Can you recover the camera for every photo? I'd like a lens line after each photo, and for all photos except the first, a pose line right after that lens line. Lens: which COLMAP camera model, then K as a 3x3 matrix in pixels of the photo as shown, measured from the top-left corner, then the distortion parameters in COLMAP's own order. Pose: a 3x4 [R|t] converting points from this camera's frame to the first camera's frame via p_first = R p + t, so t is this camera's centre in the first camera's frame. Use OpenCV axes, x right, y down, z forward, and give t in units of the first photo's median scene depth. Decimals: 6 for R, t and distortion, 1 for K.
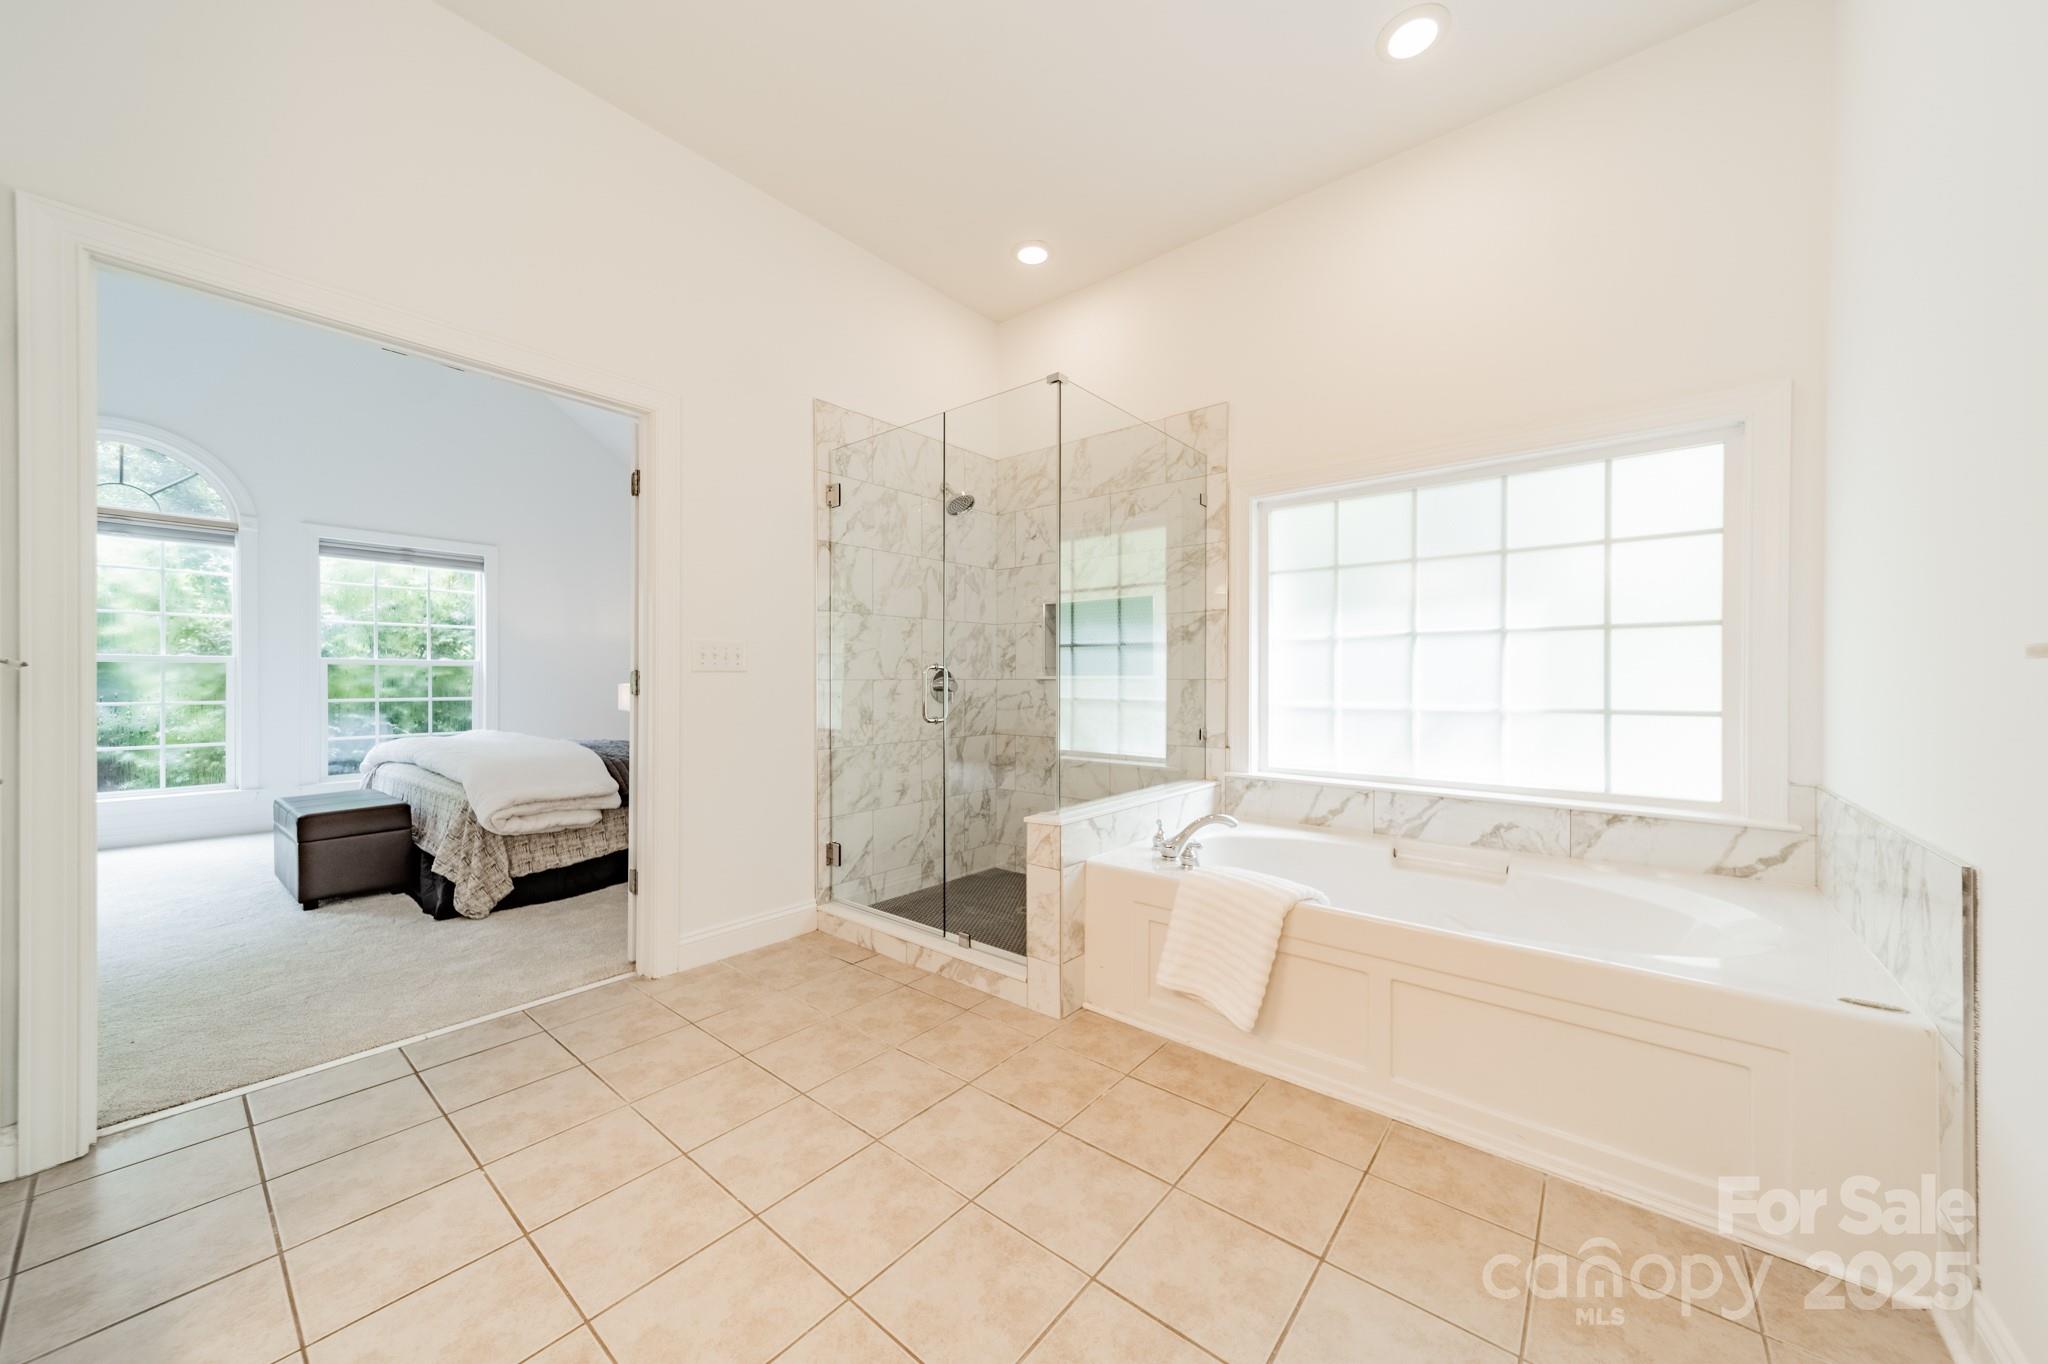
lens RADIAL K [[718.7, 0, 1043.4], [0, 718.7, 679.1], [0, 0, 1]] dist [0.000933, 0.000024]
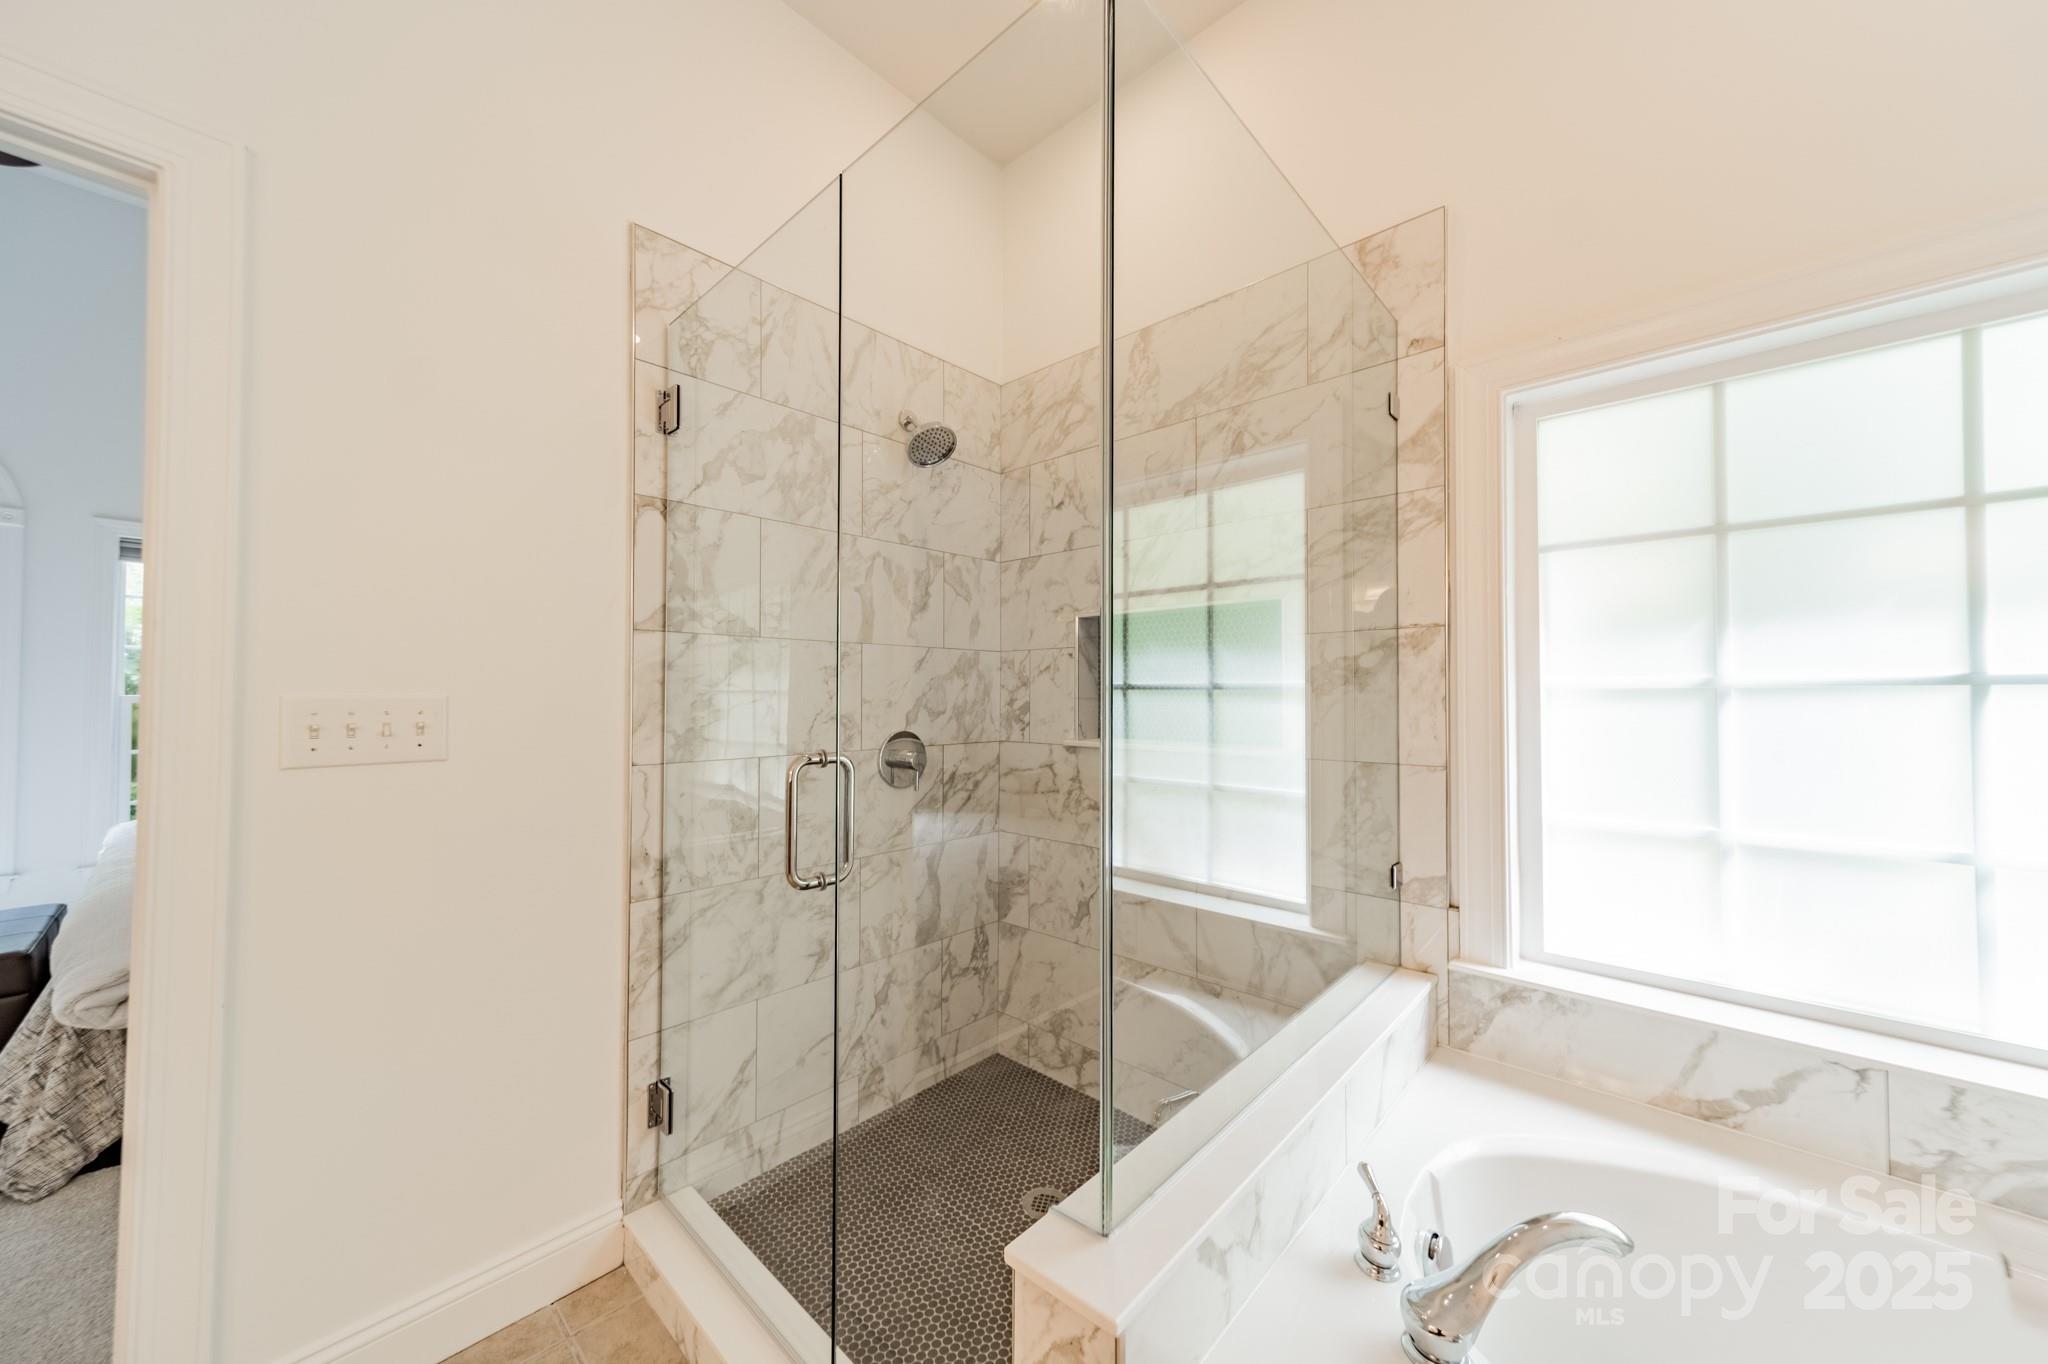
lens RADIAL K [[721.5, 0, 1030.5], [0, 721.5, 680.8], [0, 0, 1]] dist [0.007564, -0.000025]
pose [[0.997412, -0.000227, -0.071894, 0.006098], [-0.001391, 0.999747, -0.022461, -0.043020], [0.071881, 0.022502, 0.997159, 0.450053]]
